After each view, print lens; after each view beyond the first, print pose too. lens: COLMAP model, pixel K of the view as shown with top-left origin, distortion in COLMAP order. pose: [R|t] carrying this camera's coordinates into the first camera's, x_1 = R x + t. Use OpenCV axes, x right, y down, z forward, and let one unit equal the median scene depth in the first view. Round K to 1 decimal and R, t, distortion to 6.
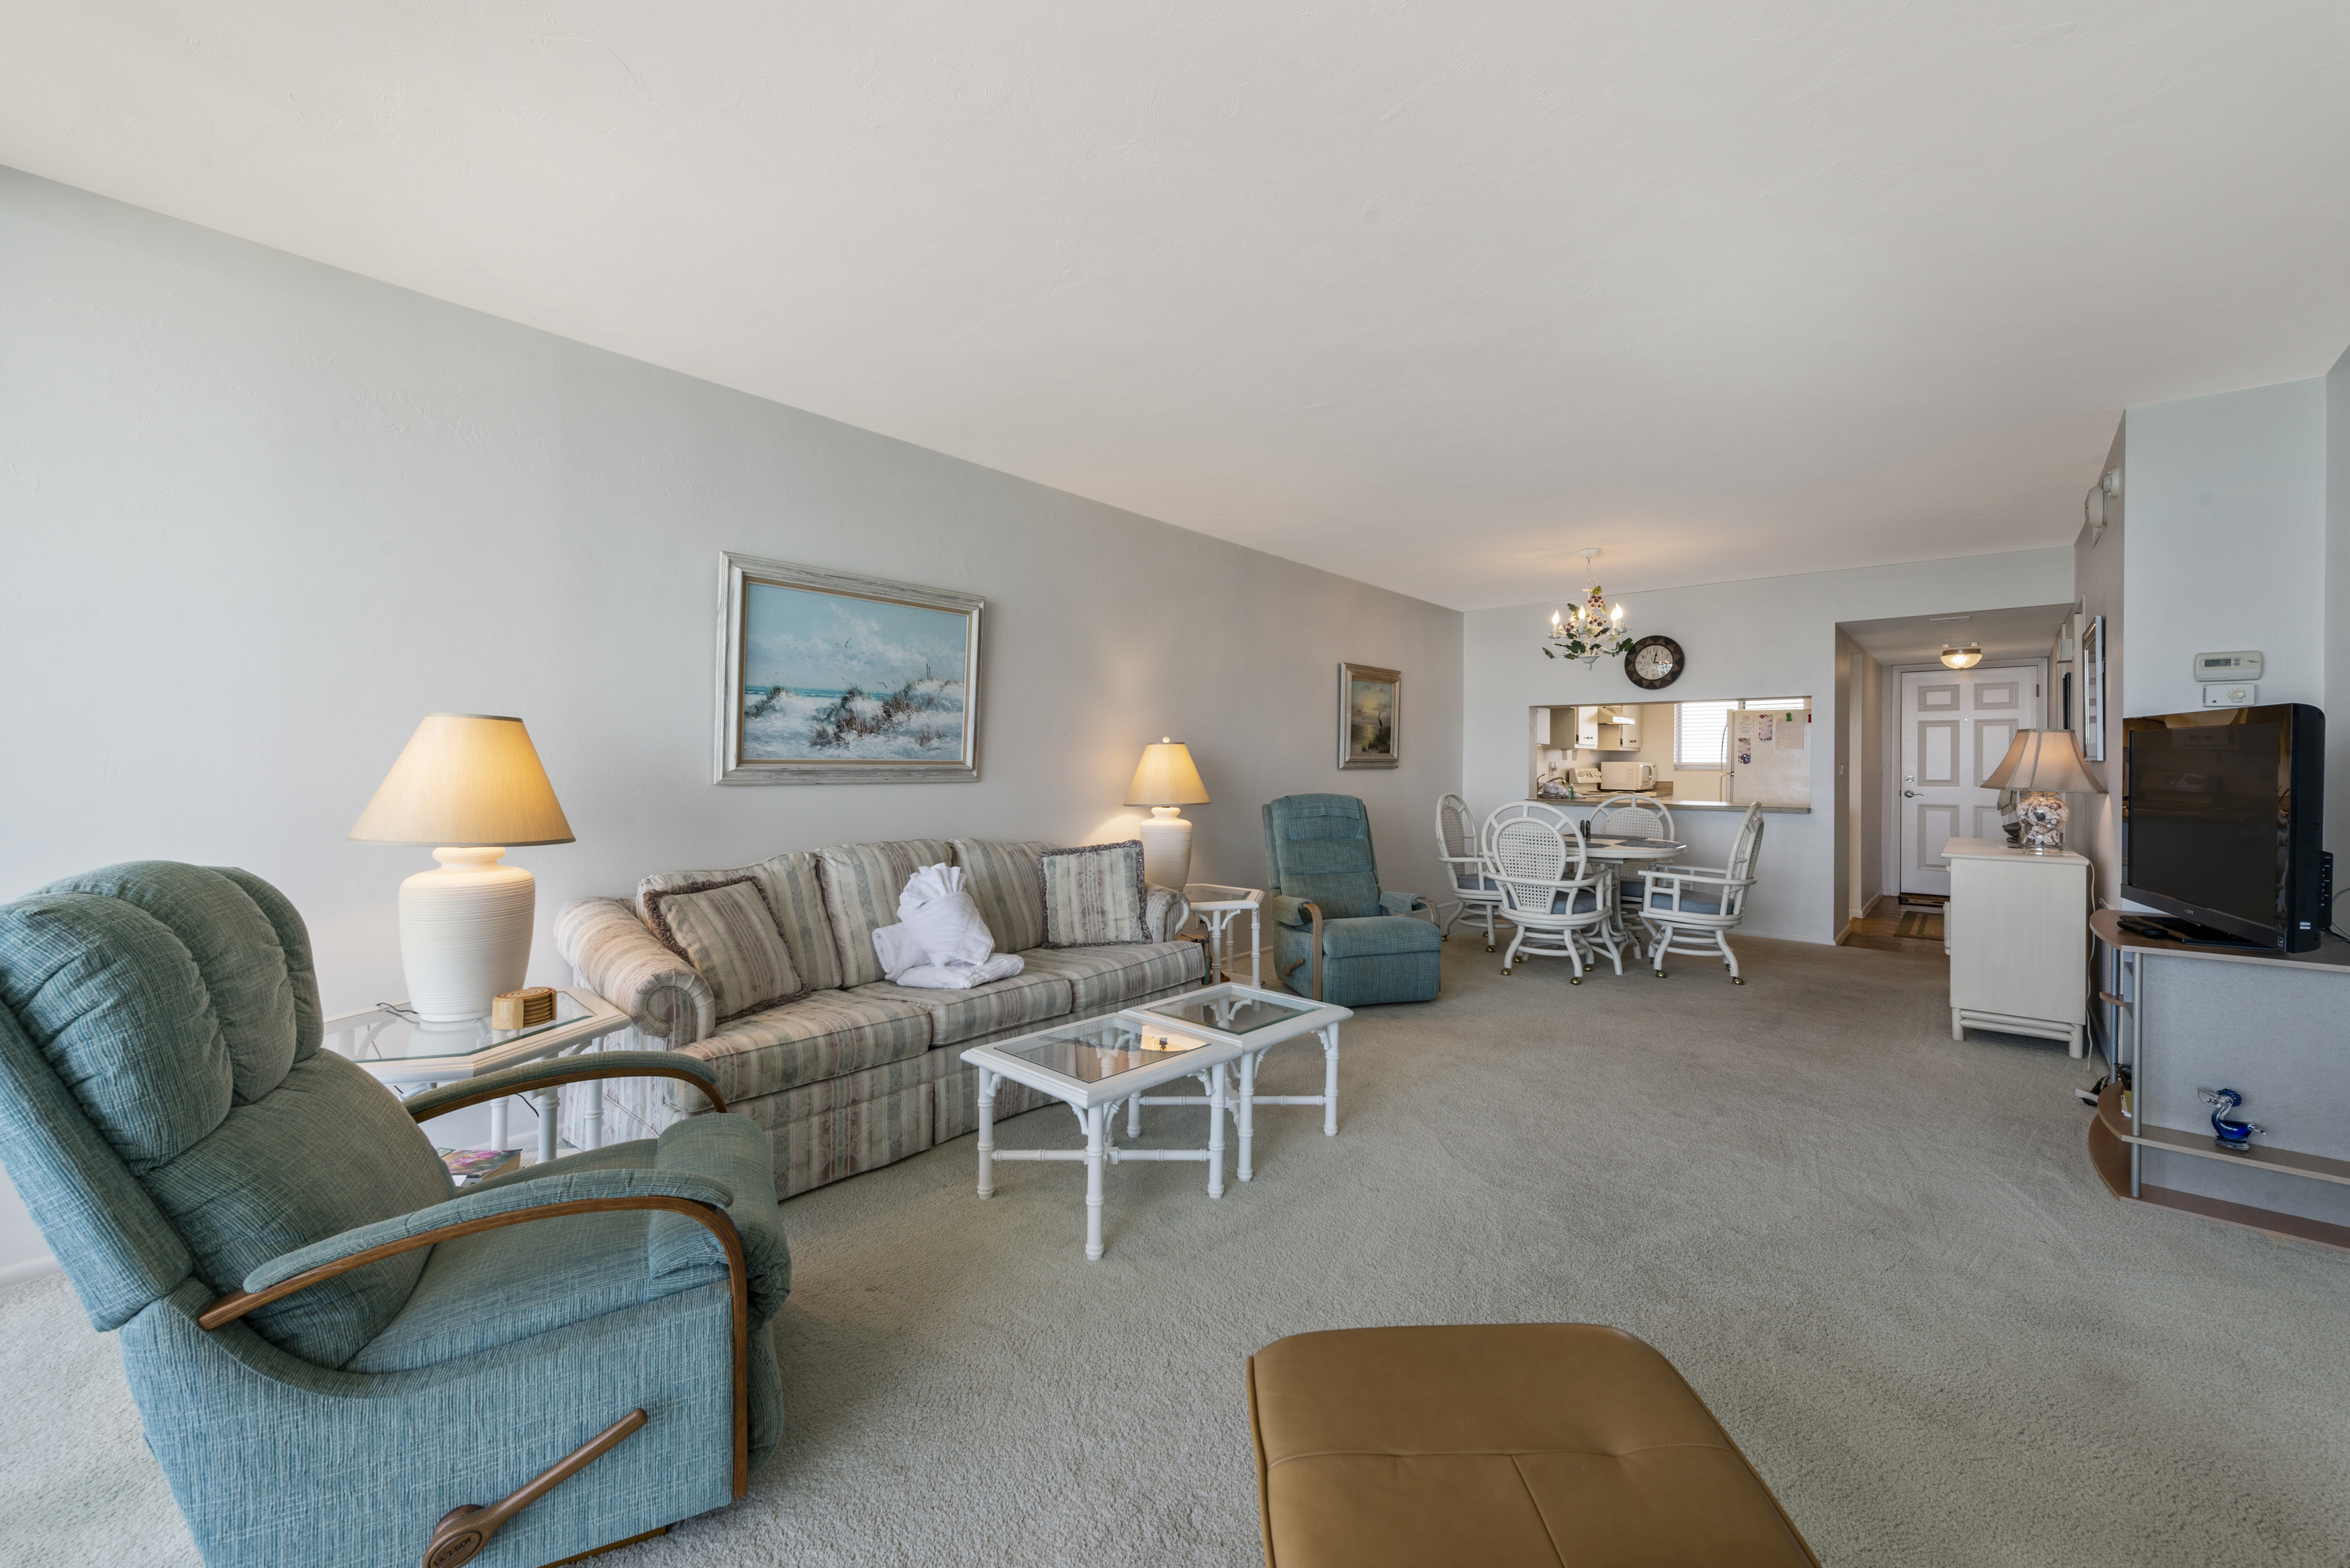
lens RADIAL K [[925.2, 0, 1161.1], [0, 925.2, 762.7], [0, 0, 1]] dist [0.000836, 0.000049]
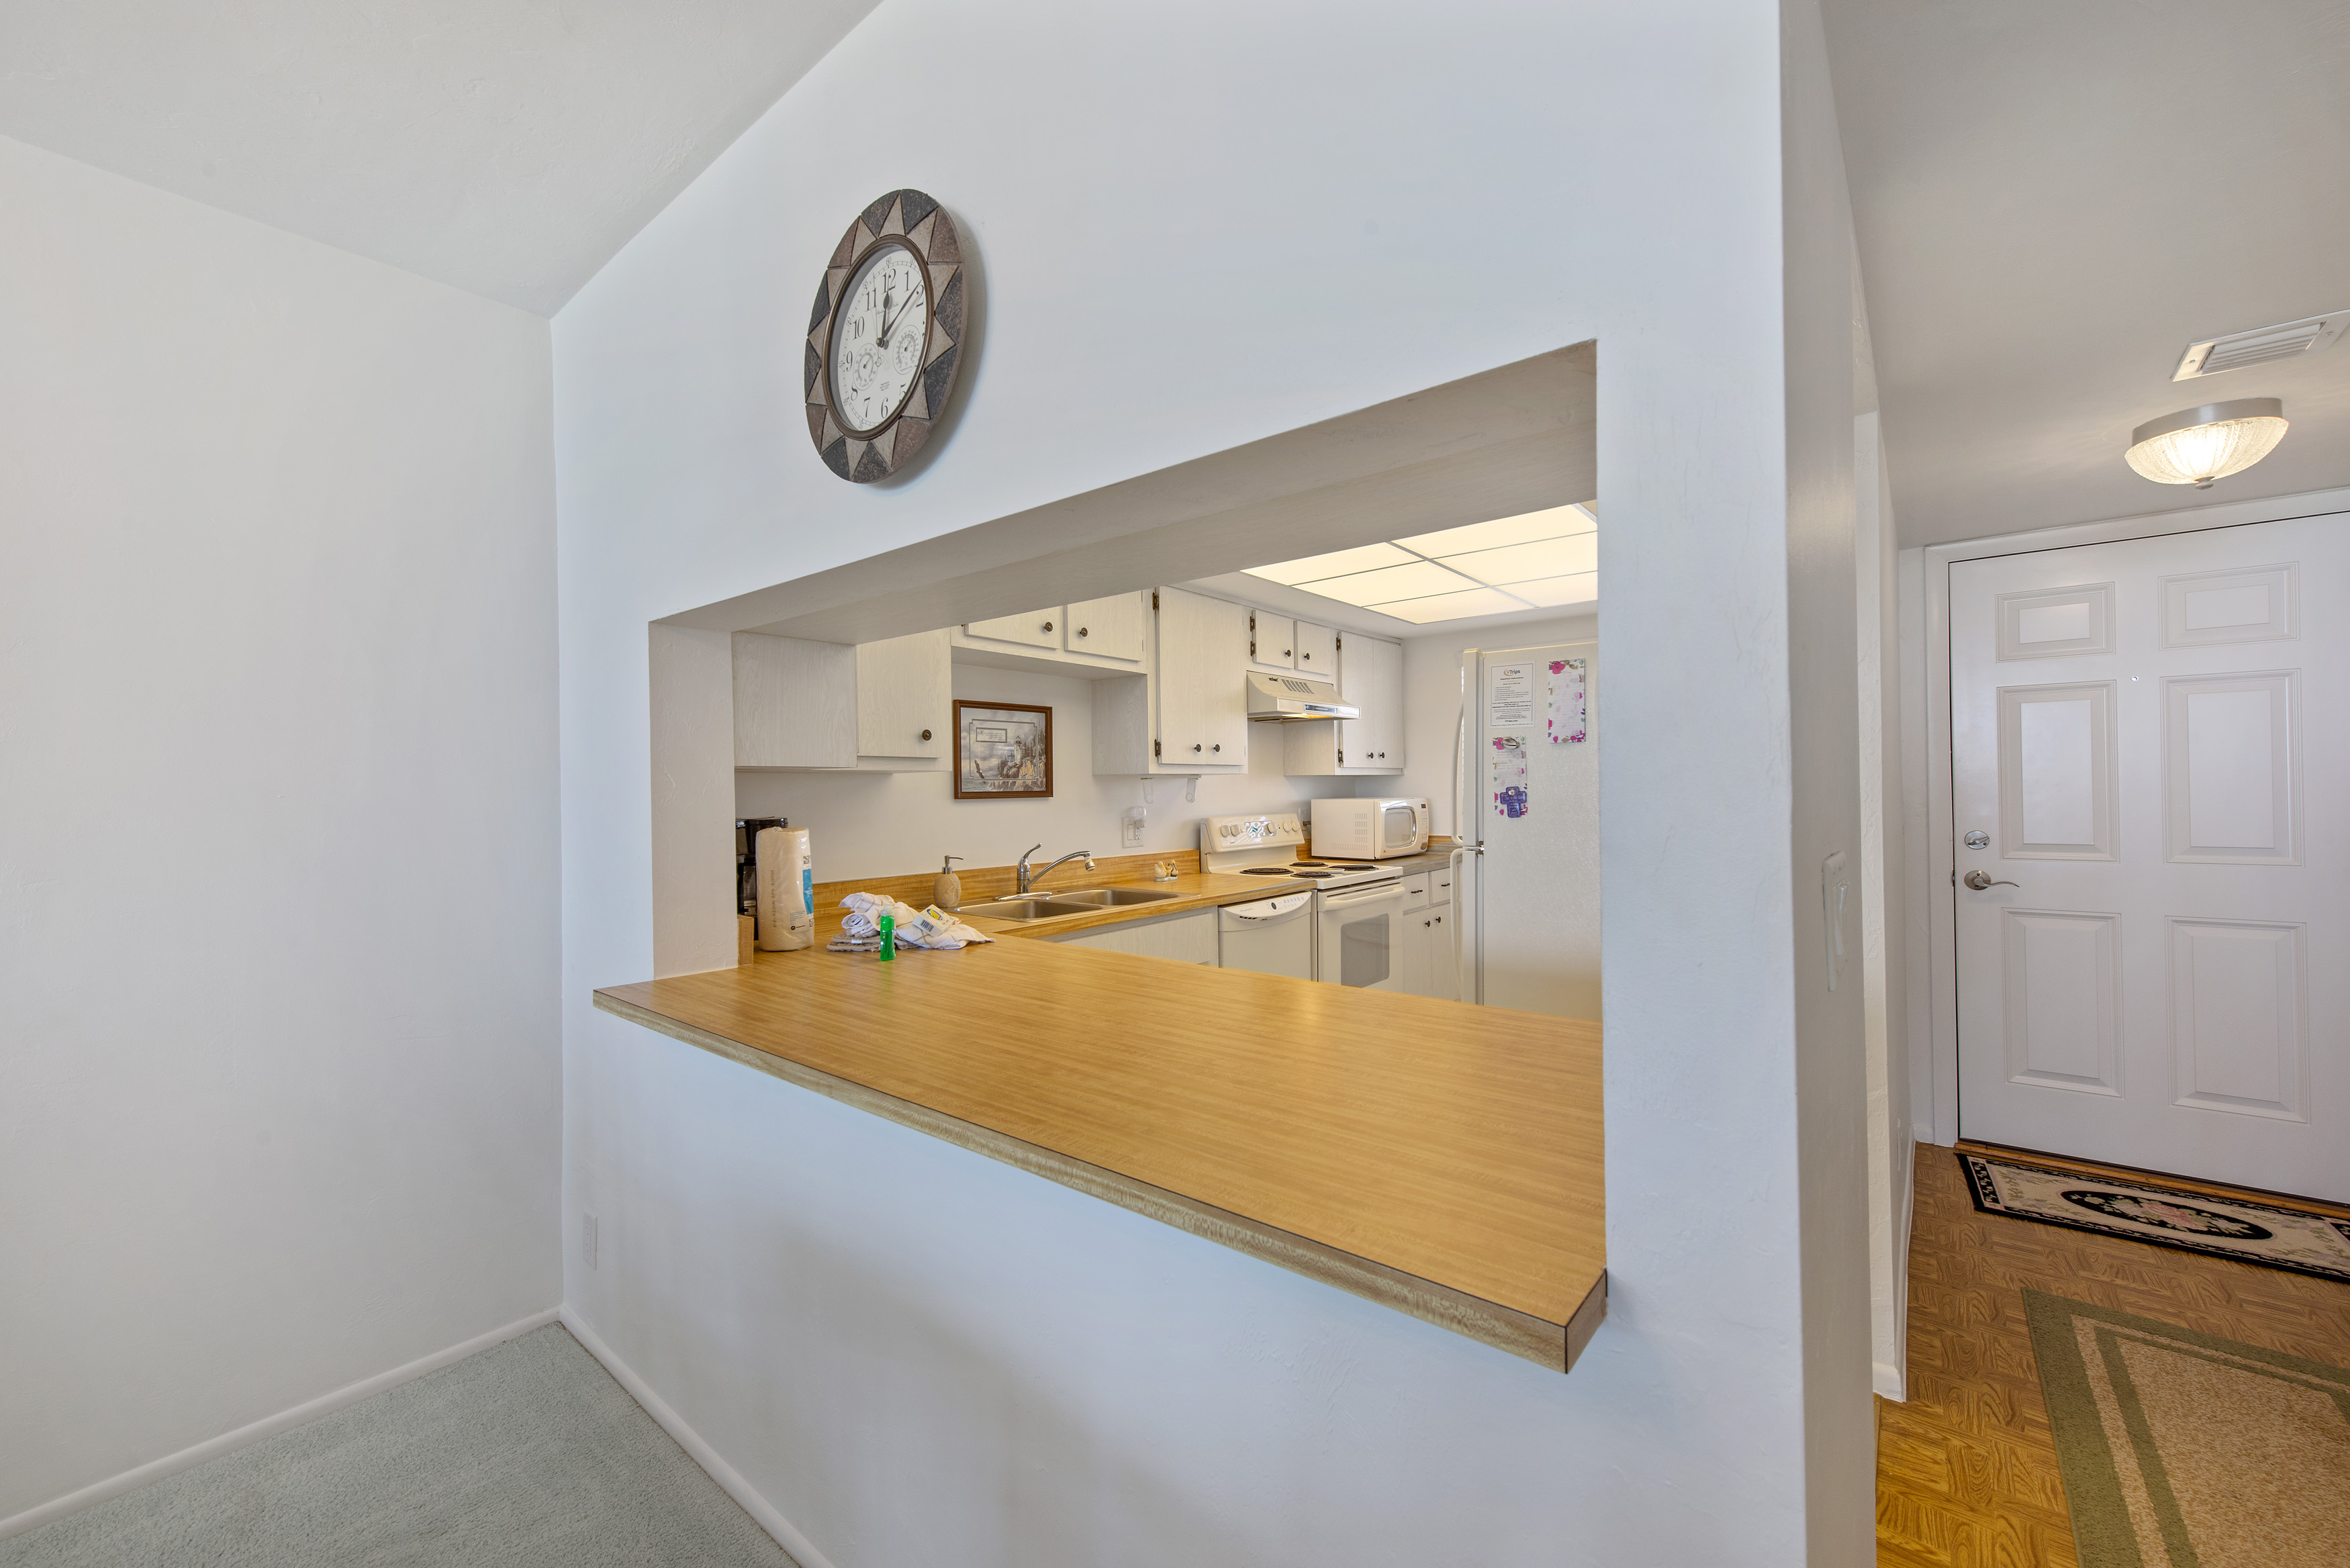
lens RADIAL K [[925.2, 0, 1173.1], [0, 925.2, 787.9], [0, 0, 1]] dist [0.000836, 0.000049]
pose [[0.999149, -0.017493, 0.037350, 0.480226], [0.017358, 0.999842, 0.003924, -0.011625], [-0.037413, -0.003272, 0.999295, 0.652857]]
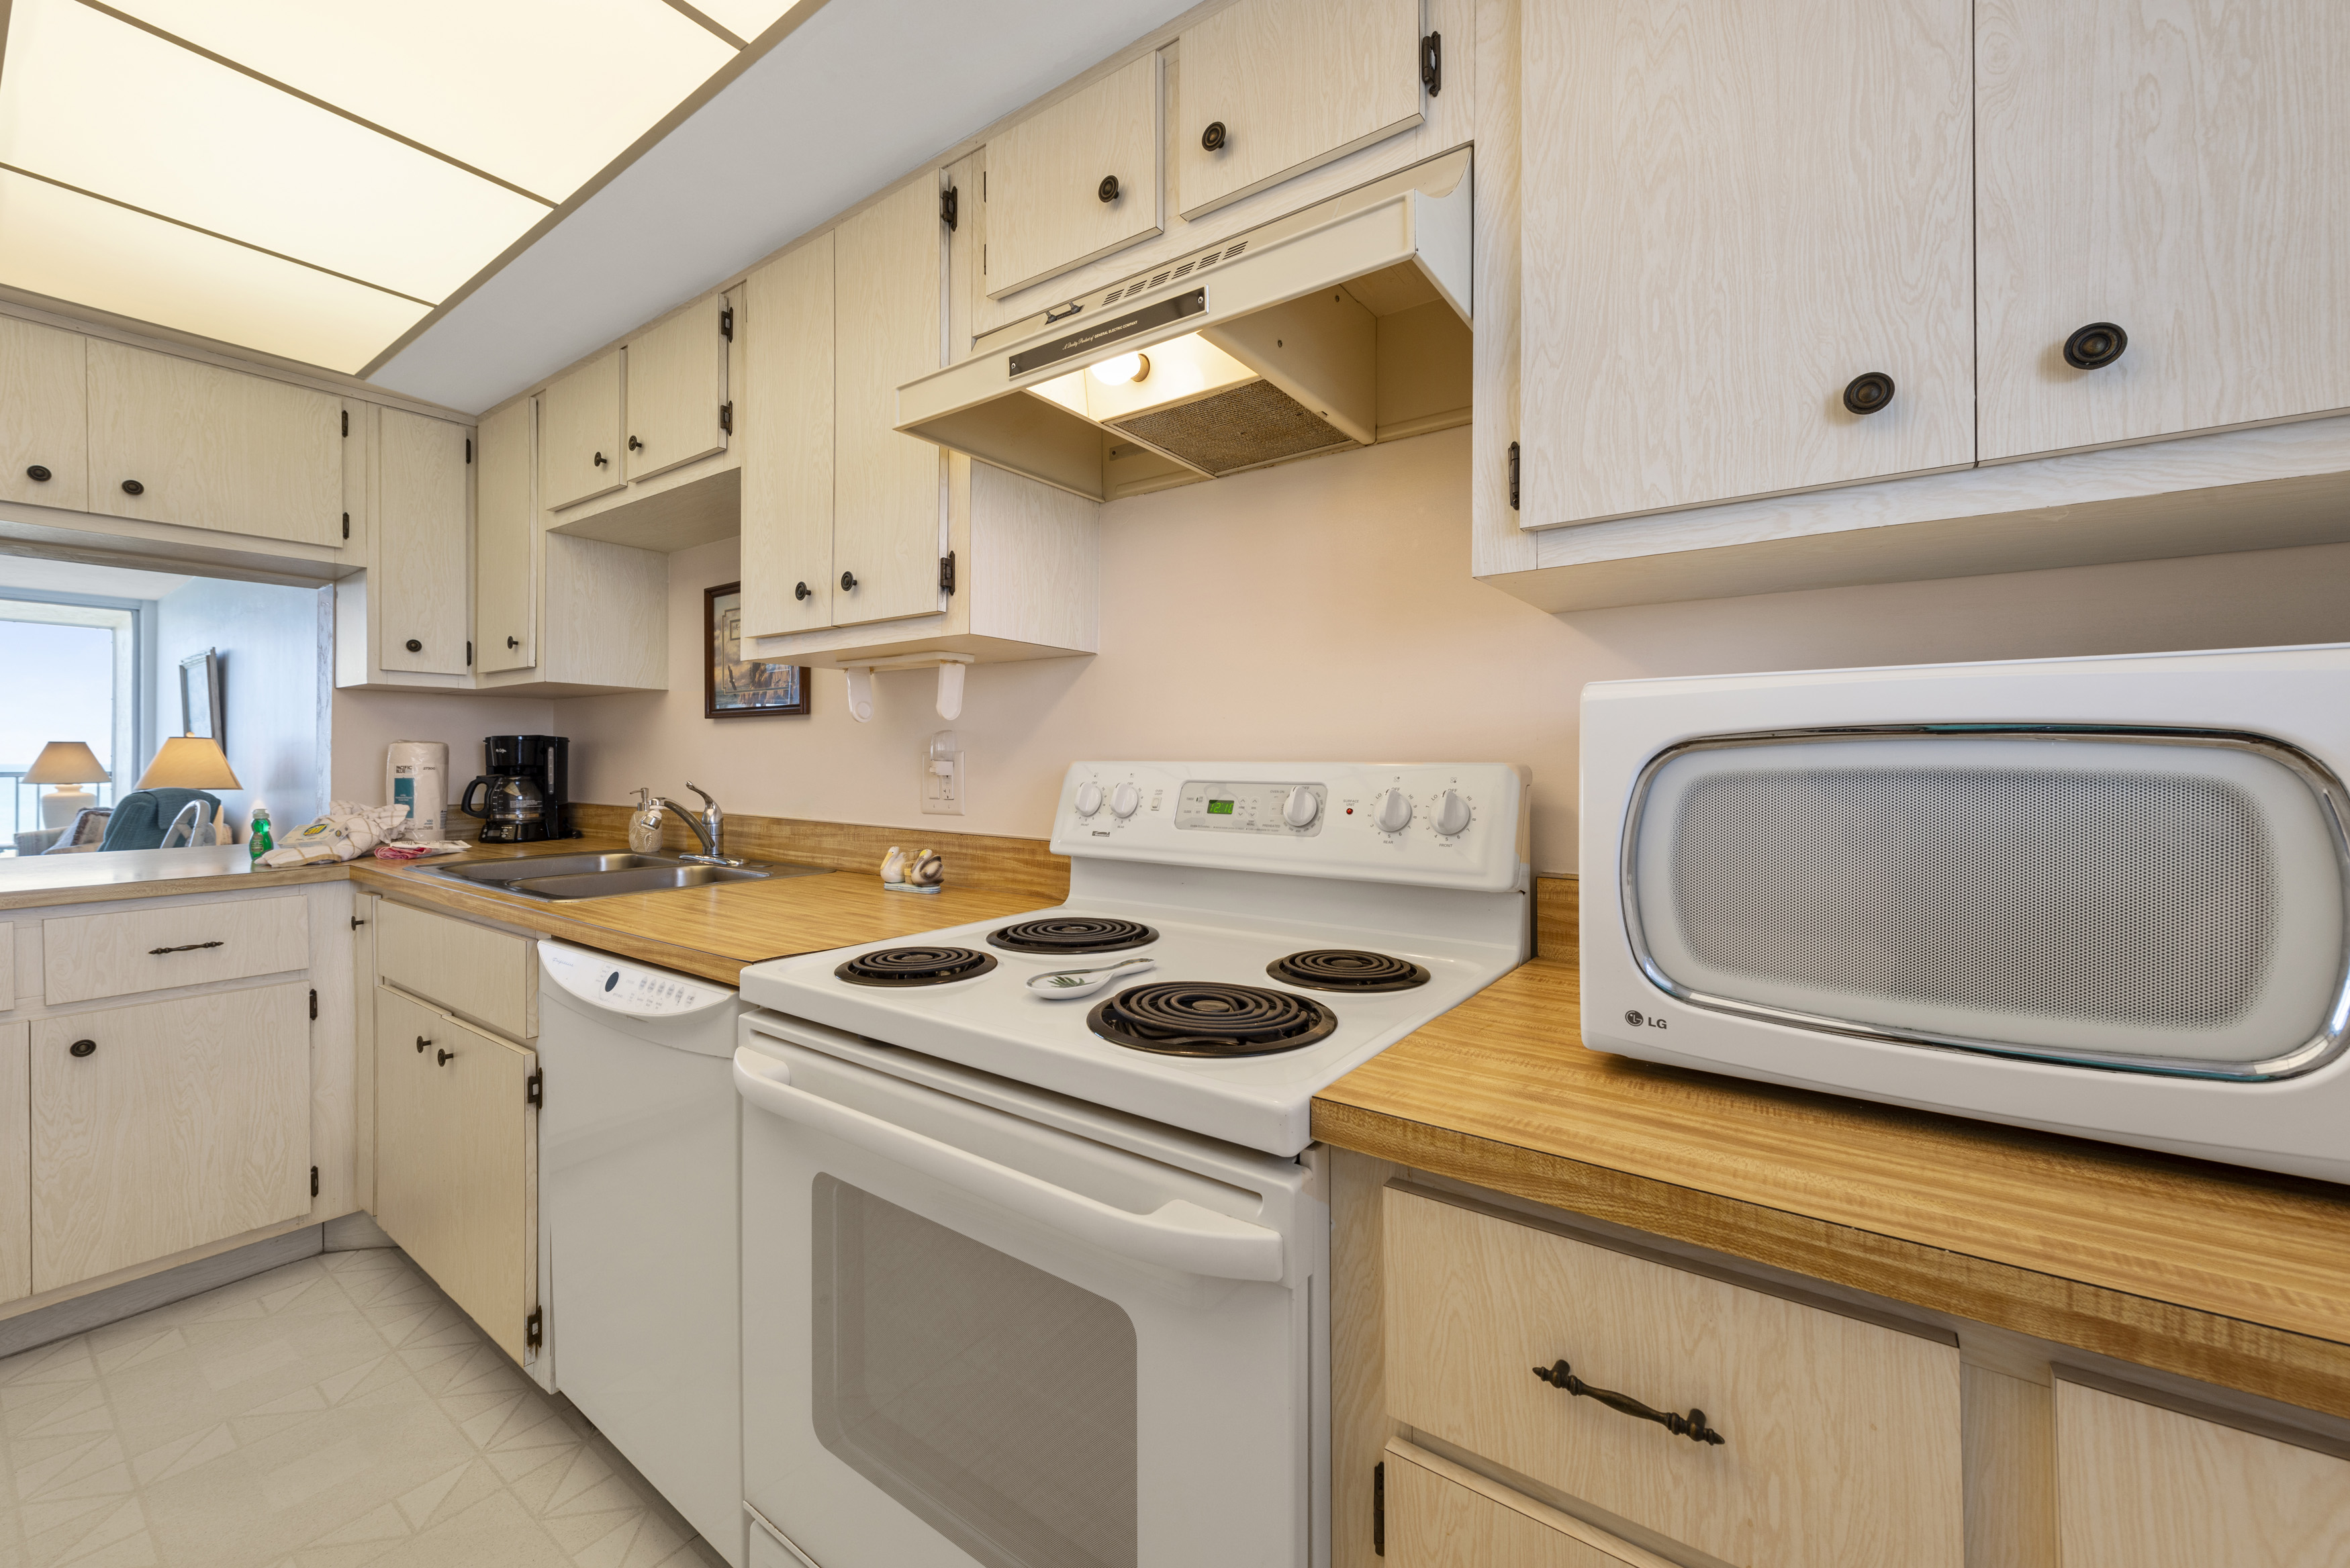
lens RADIAL K [[925.2, 0, 1173.0], [0, 925.2, 779.1], [0, 0, 1]] dist [0.000836, 0.000049]
pose [[0.095904, 0.020613, -0.995177, 0.724237], [0.006799, 0.999749, 0.021363, 0.007808], [0.995367, -0.008814, 0.095740, 1.185440]]
